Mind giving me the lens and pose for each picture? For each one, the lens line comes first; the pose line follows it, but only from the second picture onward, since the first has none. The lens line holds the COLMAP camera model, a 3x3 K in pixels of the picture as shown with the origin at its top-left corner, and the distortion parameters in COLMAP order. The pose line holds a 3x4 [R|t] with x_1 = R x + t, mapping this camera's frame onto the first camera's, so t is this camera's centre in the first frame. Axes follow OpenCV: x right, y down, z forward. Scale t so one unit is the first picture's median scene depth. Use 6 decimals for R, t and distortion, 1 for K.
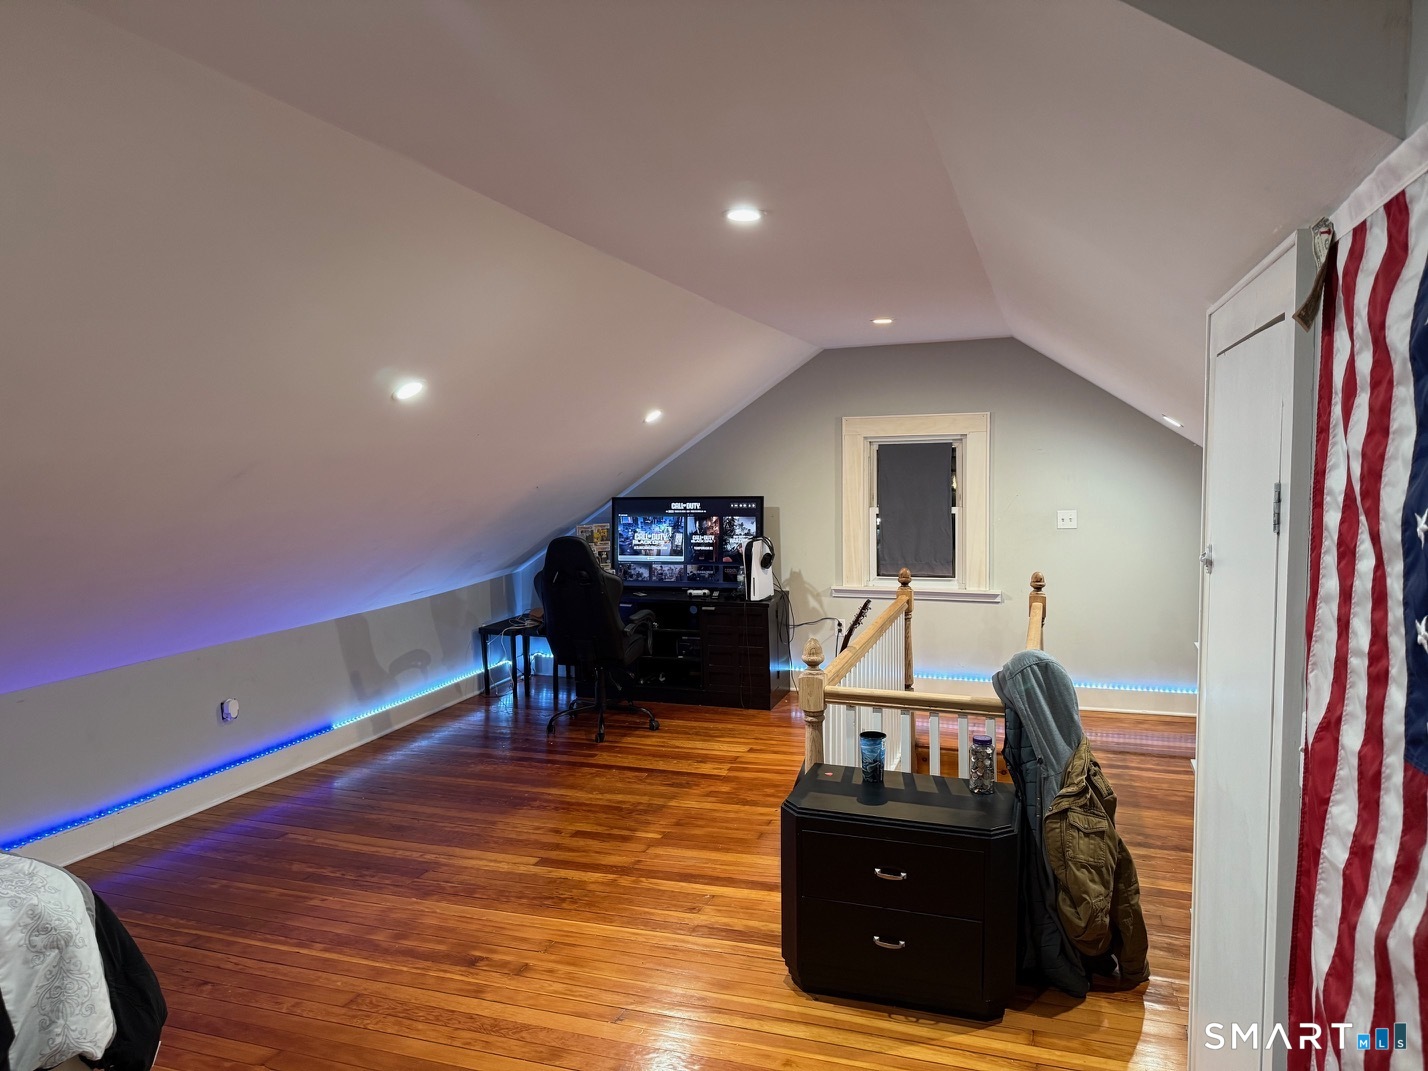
lens RADIAL K [[988.6, 0, 714.0], [0, 988.6, 535.5], [0, 0, 1]] dist [0.037999, -0.054702]
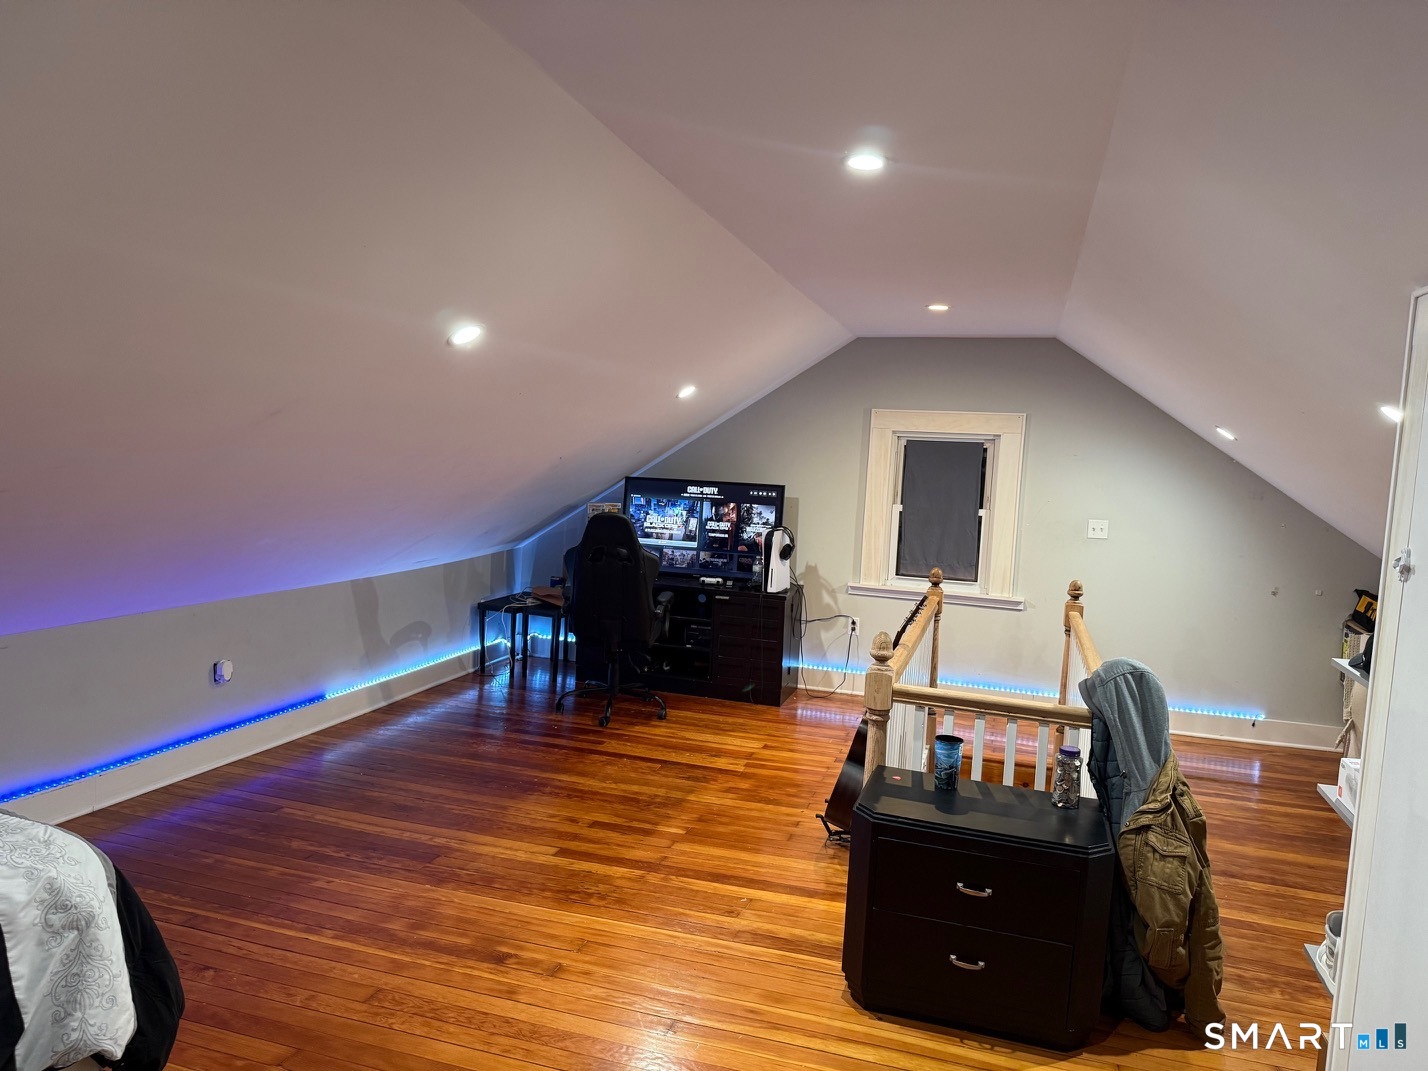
lens RADIAL K [[988.1, 0, 714.0], [0, 988.1, 535.5], [0, 0, 1]] dist [0.044311, -0.062853]
pose [[0.997137, 0.065603, 0.037612, -0.080112], [-0.065753, 0.997832, 0.002766, 0.016926], [-0.037349, -0.005231, 0.999289, 0.056396]]
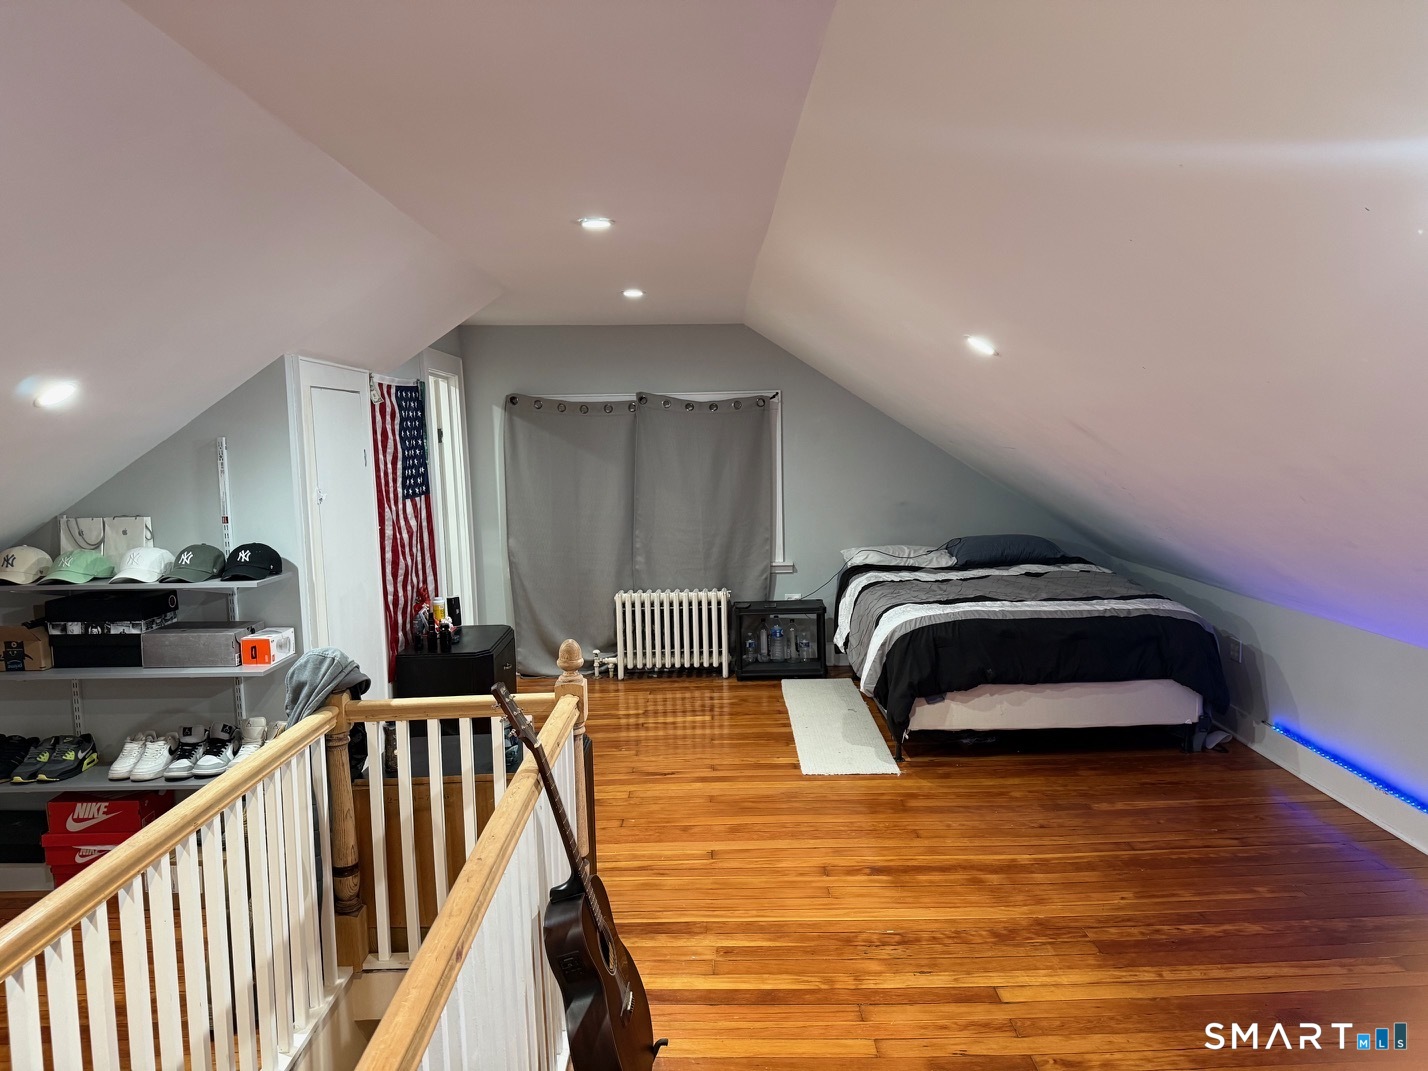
lens RADIAL K [[990.4, 0, 714.0], [0, 990.4, 535.5], [0, 0, 1]] dist [0.177818, -0.315187]
pose [[-0.940996, 0.063424, -0.332421, 0.211599], [0.003537, 0.984070, 0.177744, -0.107453], [0.338399, 0.166080, -0.926231, 1.451179]]
